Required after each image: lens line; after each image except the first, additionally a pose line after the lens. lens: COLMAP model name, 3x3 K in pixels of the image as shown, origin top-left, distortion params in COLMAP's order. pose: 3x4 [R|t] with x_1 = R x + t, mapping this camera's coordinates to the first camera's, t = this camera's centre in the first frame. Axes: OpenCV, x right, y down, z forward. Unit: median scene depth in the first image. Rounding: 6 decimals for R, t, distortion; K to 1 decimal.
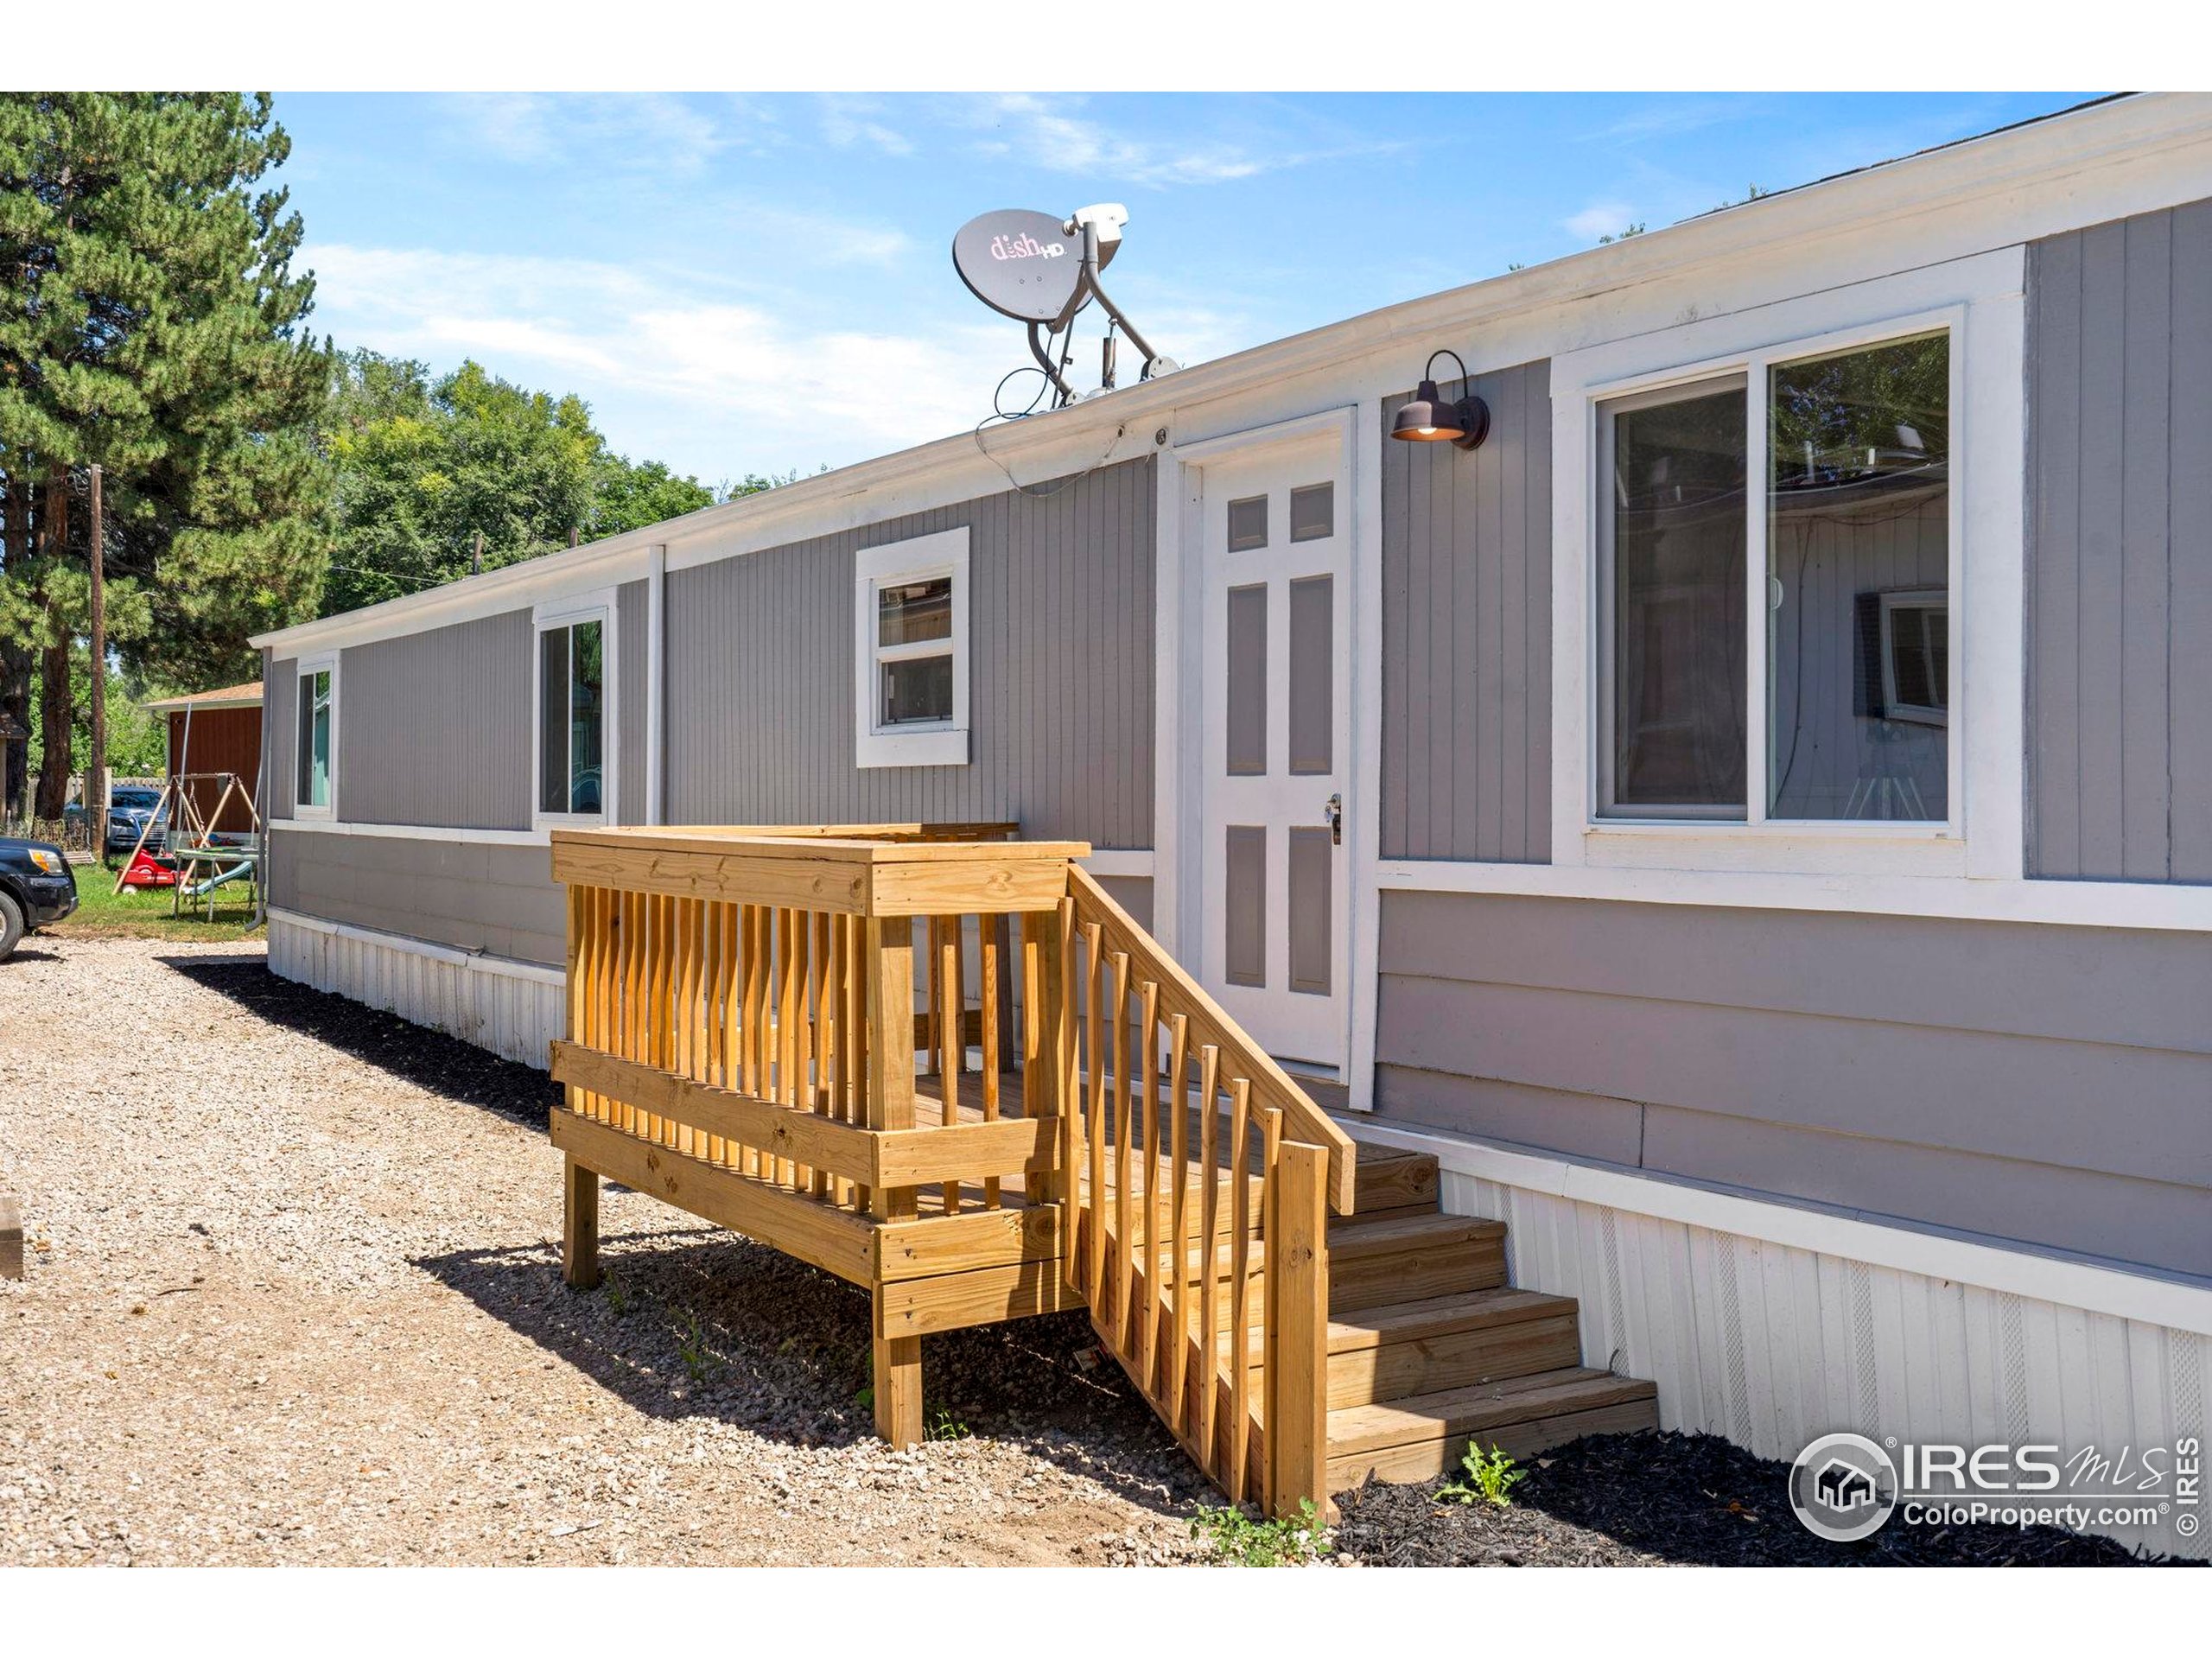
lens RADIAL K [[2204.1, 0, 1114.2], [0, 2204.1, 827.9], [0, 0, 1]] dist [0.003066, 0.000000]
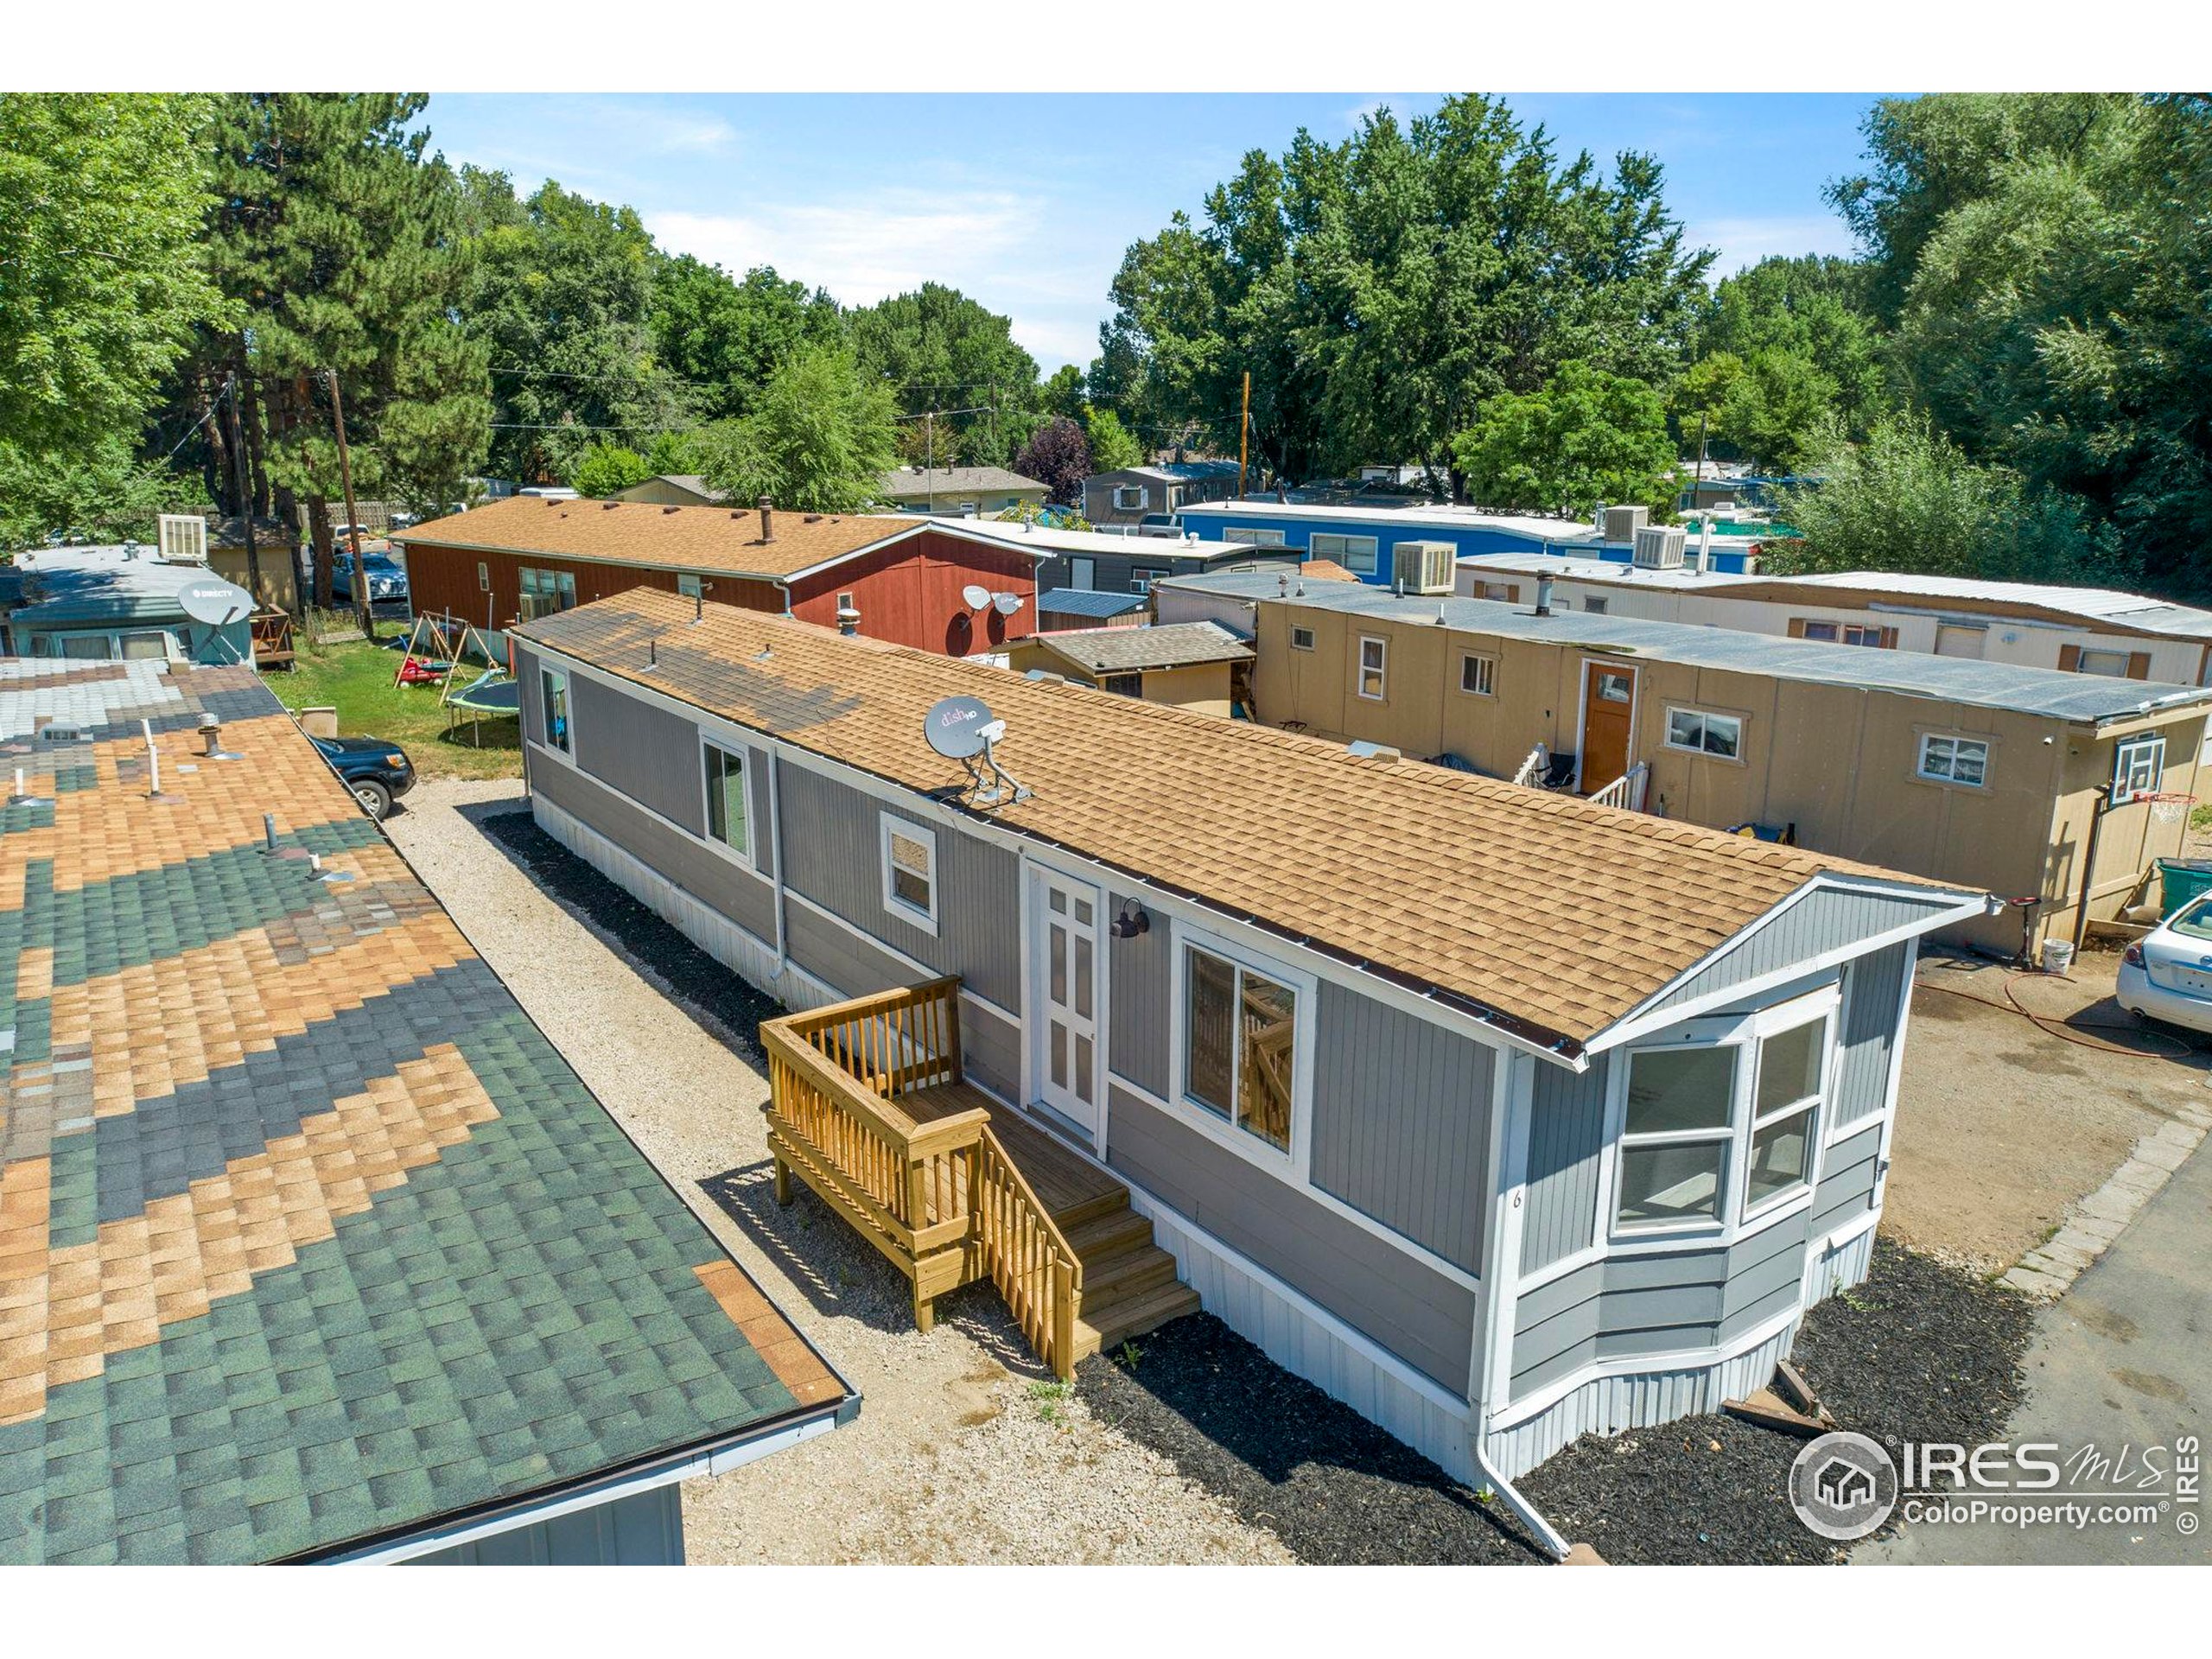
lens RADIAL K [[1502.2, 0, 1100.6], [0, 1502.2, 822.1], [0, 0, 1]] dist [0.028445, 0.004405]
pose [[0.998789, -0.012189, 0.047656, 0.005433], [0.000665, 0.972067, 0.234702, -0.105120], [-0.049186, -0.234387, 0.970898, -0.093580]]
